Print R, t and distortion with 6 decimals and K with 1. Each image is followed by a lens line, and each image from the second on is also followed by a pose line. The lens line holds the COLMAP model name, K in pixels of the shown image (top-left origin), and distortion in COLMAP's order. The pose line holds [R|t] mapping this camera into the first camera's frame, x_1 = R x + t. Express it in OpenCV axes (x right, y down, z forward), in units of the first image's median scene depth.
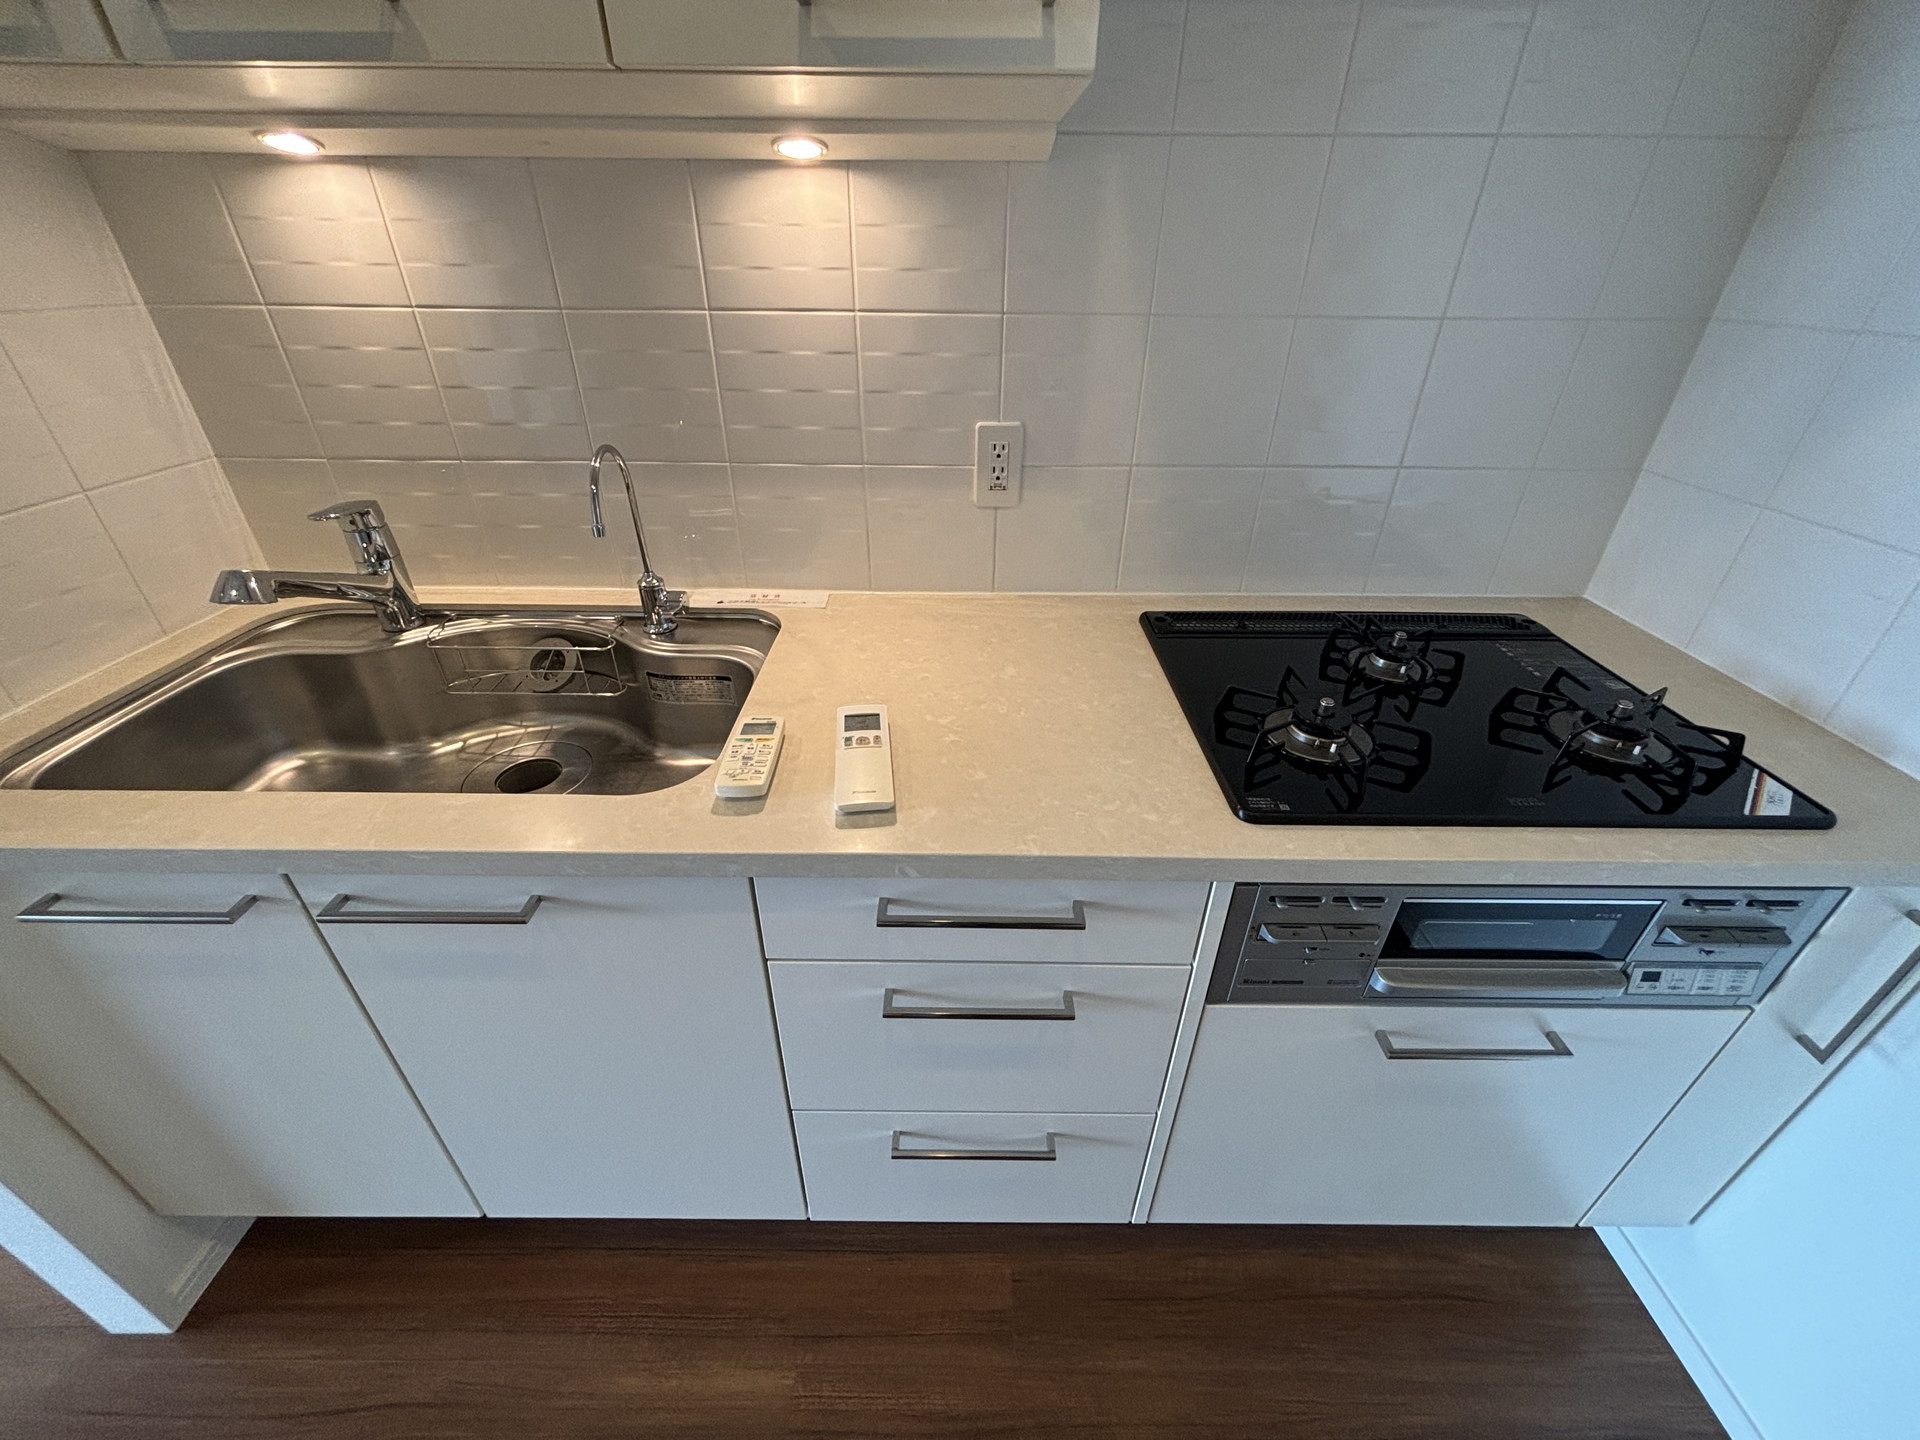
lens RADIAL K [[772.2, 0, 950.4], [0, 772.2, 720.7], [0, 0, 1]] dist [0.004645, -0.000190]
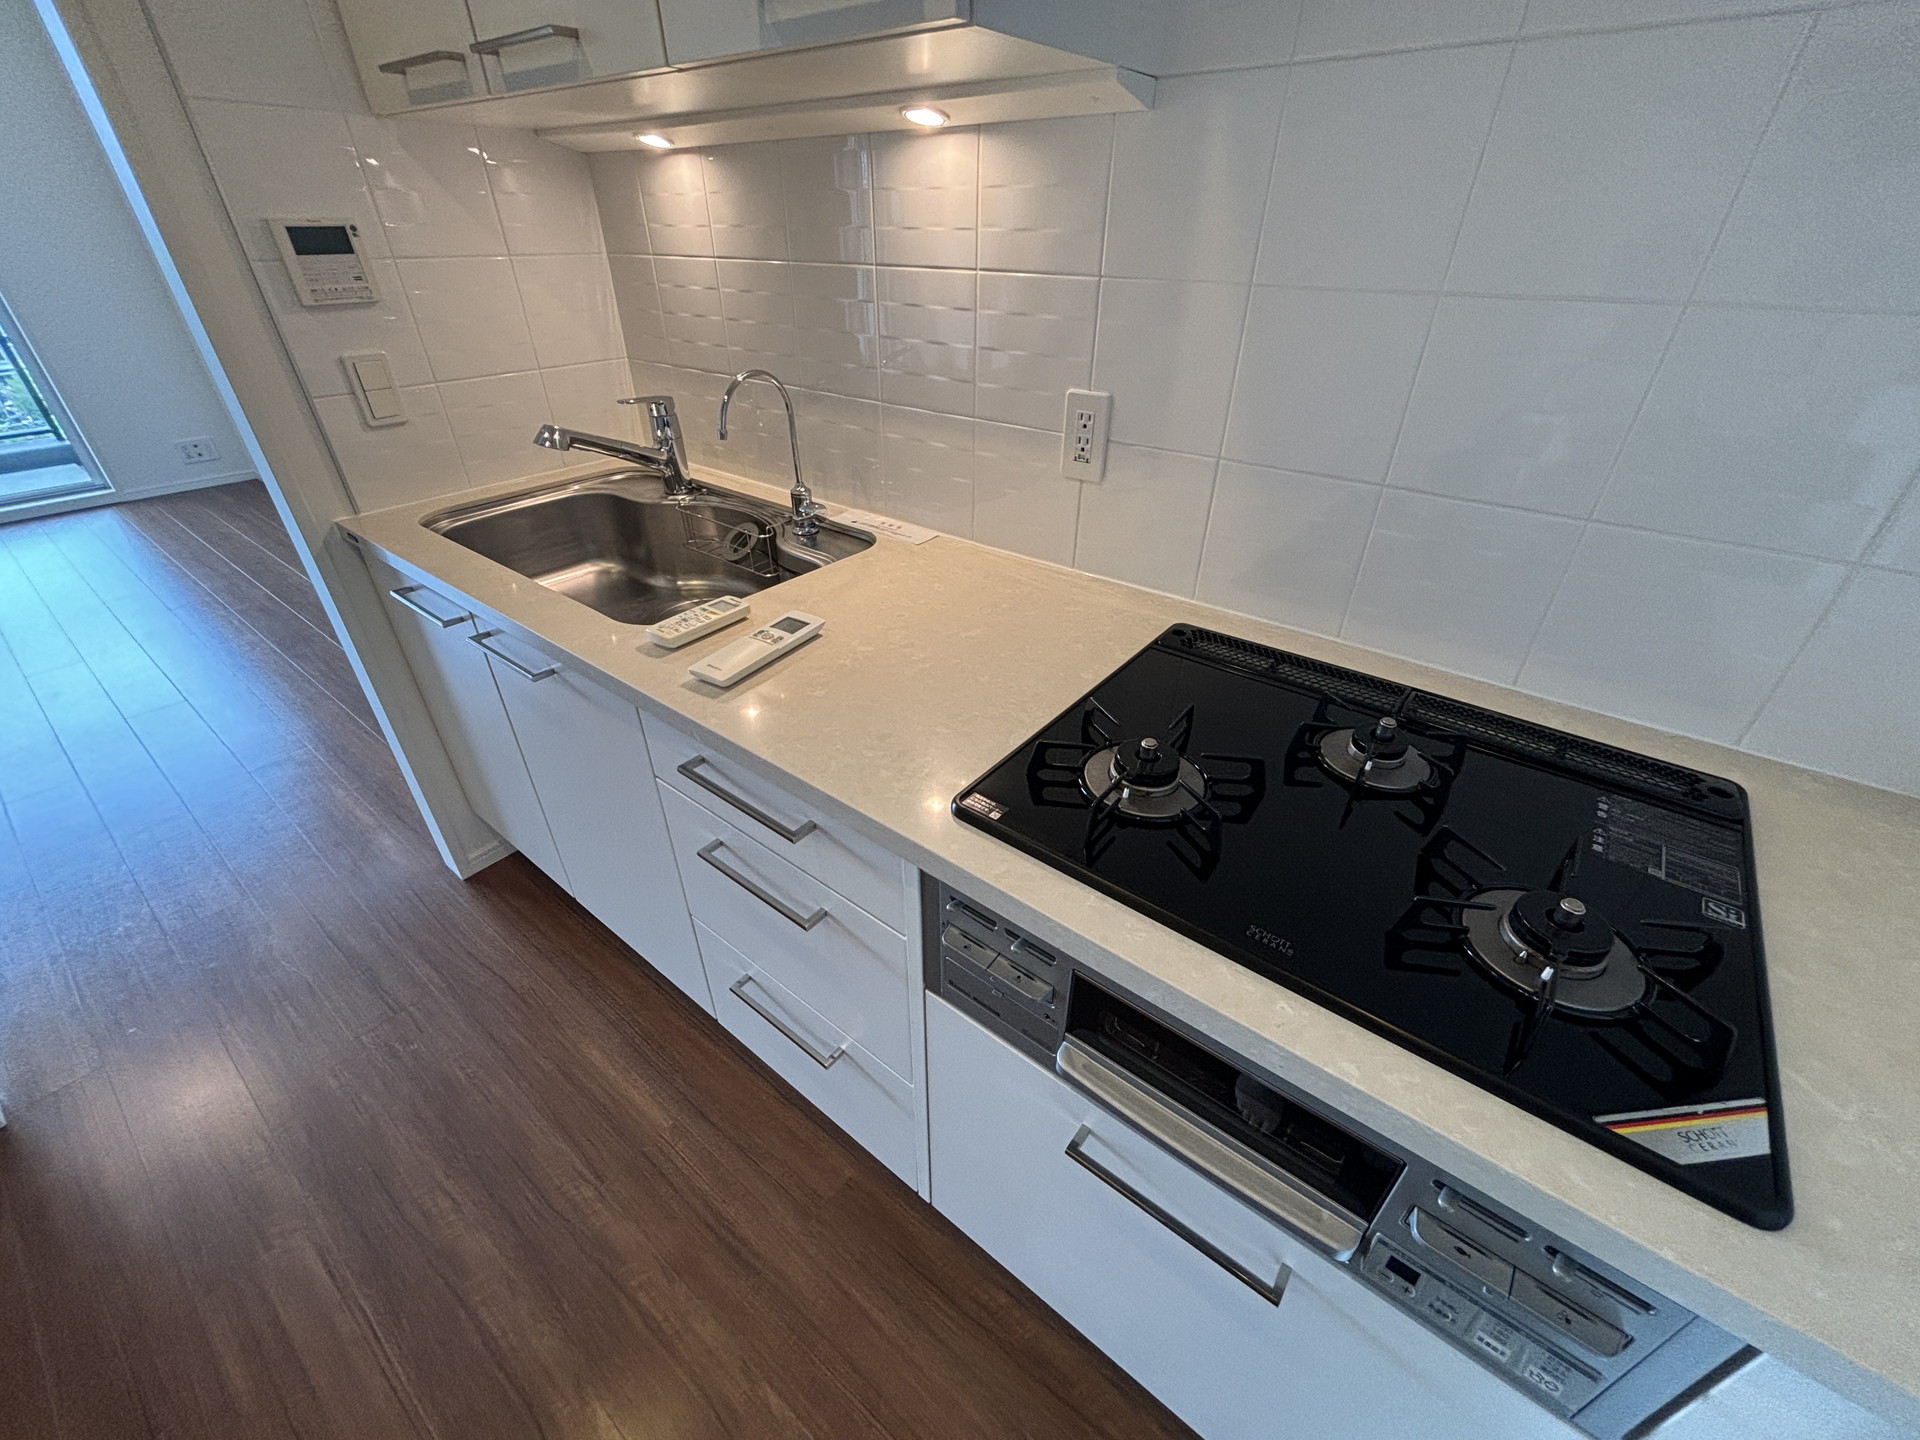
lens RADIAL K [[772.2, 0, 951.3], [0, 772.2, 717.1], [0, 0, 1]] dist [0.004645, -0.000190]
pose [[0.790029, 0.327865, -0.518033, 0.554514], [-0.315448, 0.941939, 0.115081, -0.059255], [0.525686, 0.072495, 0.847584, 0.120077]]
